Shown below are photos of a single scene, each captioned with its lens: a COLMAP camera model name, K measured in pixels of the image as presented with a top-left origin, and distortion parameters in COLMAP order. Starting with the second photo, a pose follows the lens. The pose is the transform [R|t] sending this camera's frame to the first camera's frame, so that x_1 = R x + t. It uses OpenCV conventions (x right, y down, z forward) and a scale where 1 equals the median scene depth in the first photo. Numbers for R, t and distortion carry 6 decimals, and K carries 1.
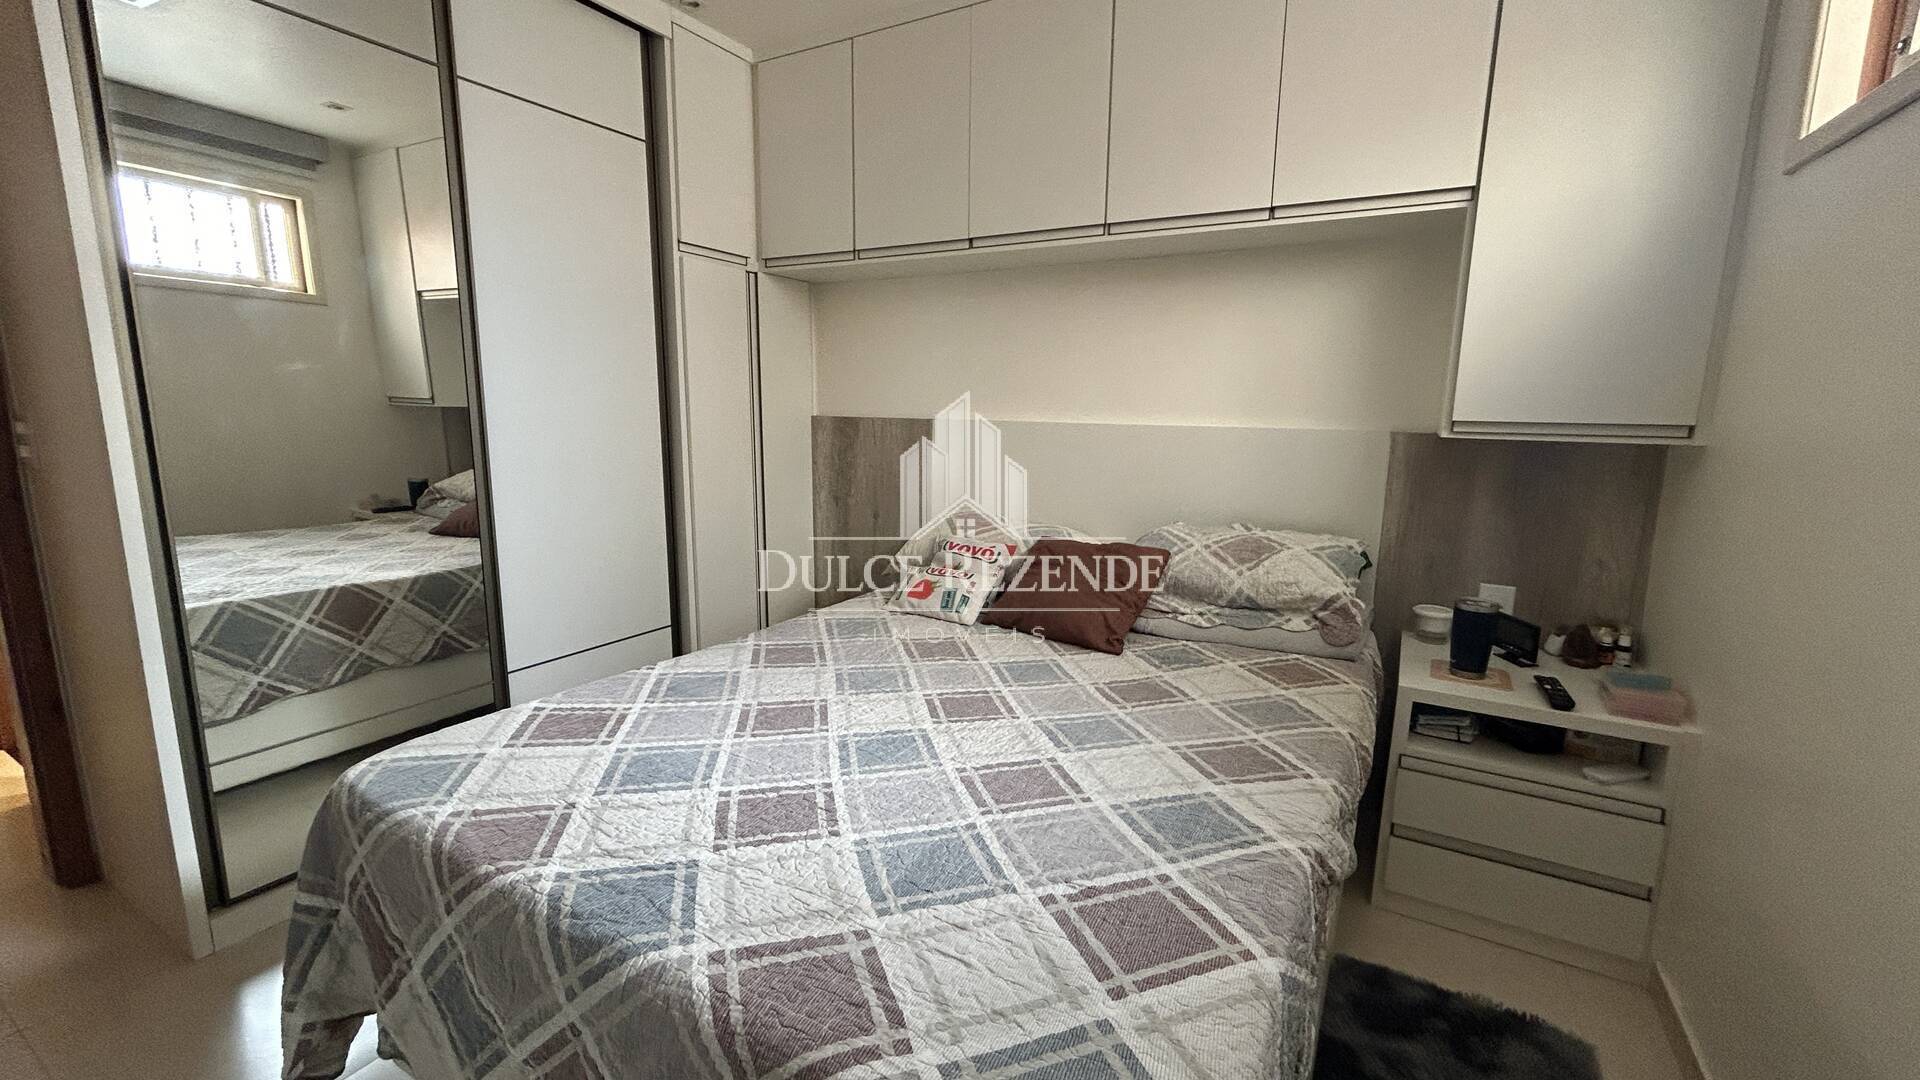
lens RADIAL K [[782.9, 0, 953.6], [0, 782.9, 529.6], [0, 0, 1]] dist [-0.001798, -0.000362]
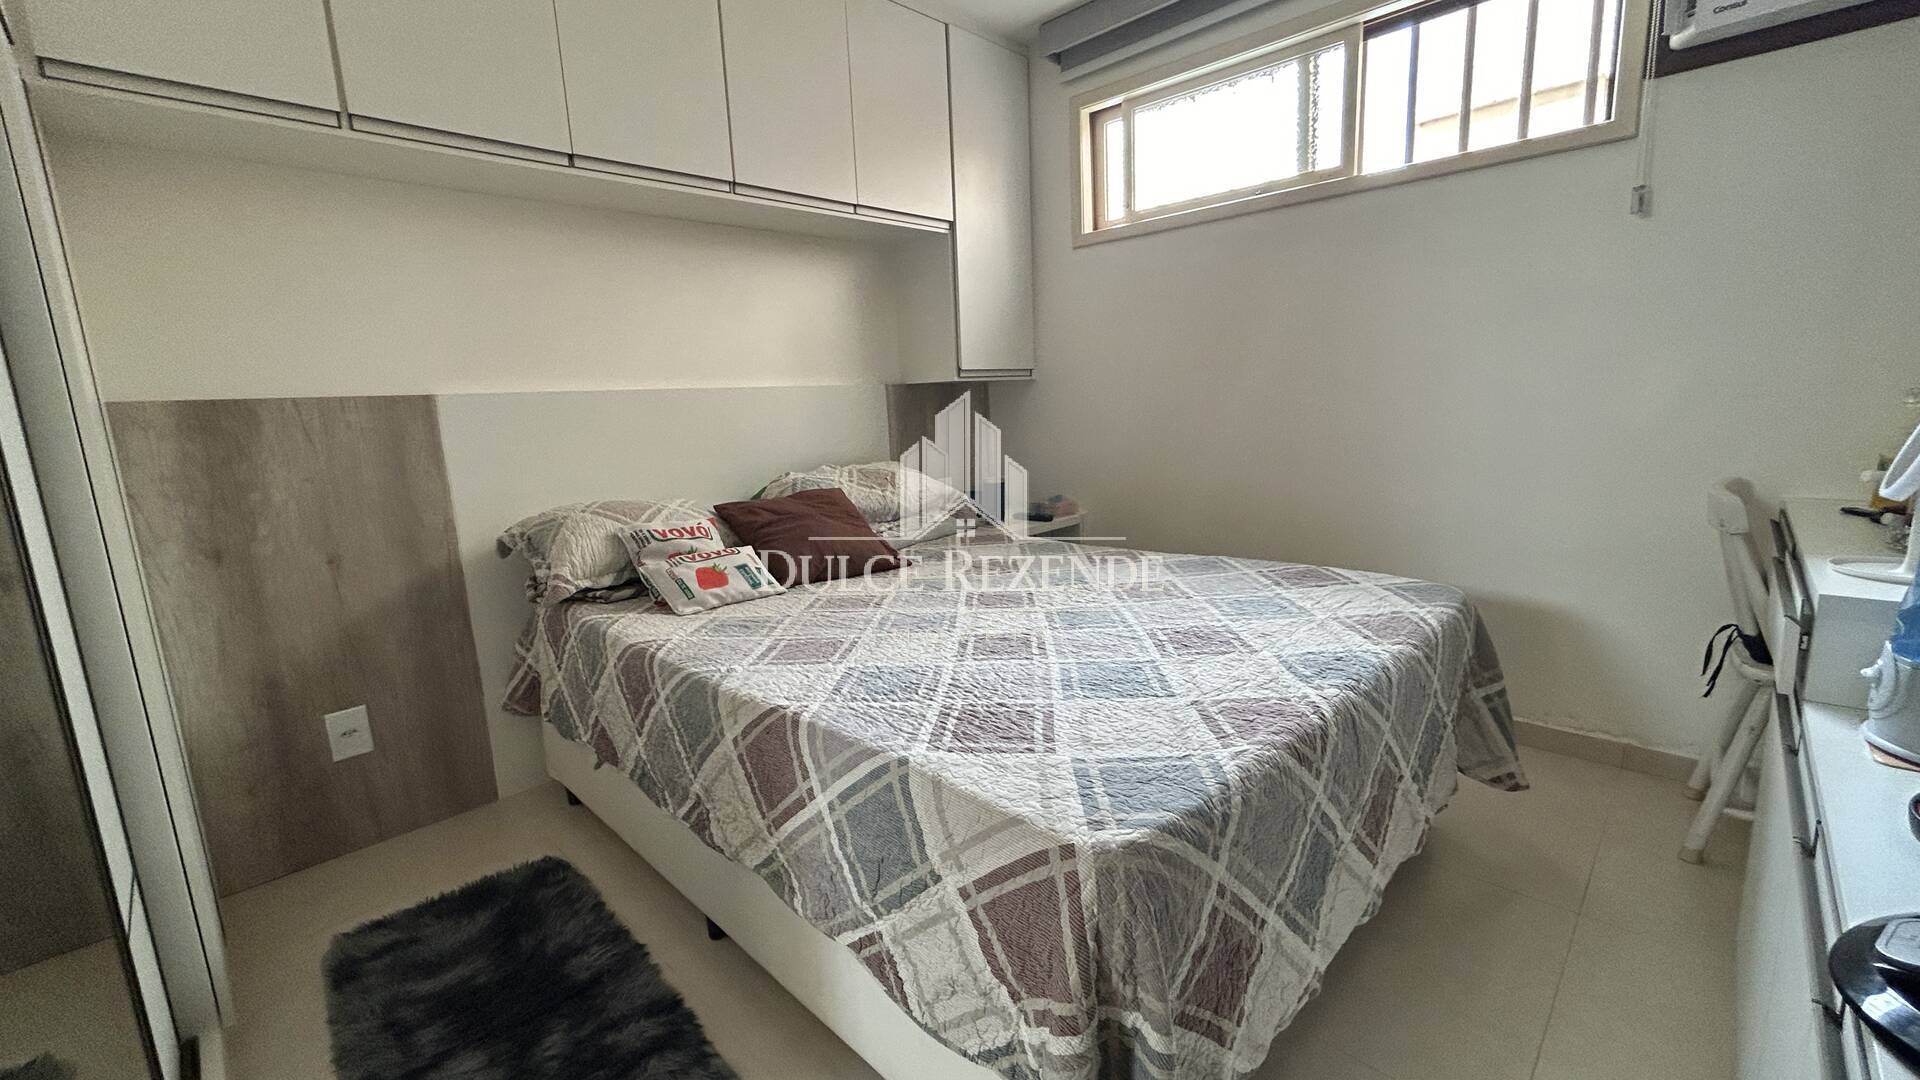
lens RADIAL K [[778.2, 0, 960.0], [0, 778.2, 540.0], [0, 0, 1]] dist [-0.000132, -0.000046]
pose [[0.243535, -0.196869, 0.949702, -0.874165], [0.206192, 0.967309, 0.147645, -0.035375], [-0.947721, 0.159864, 0.276167, 0.581810]]
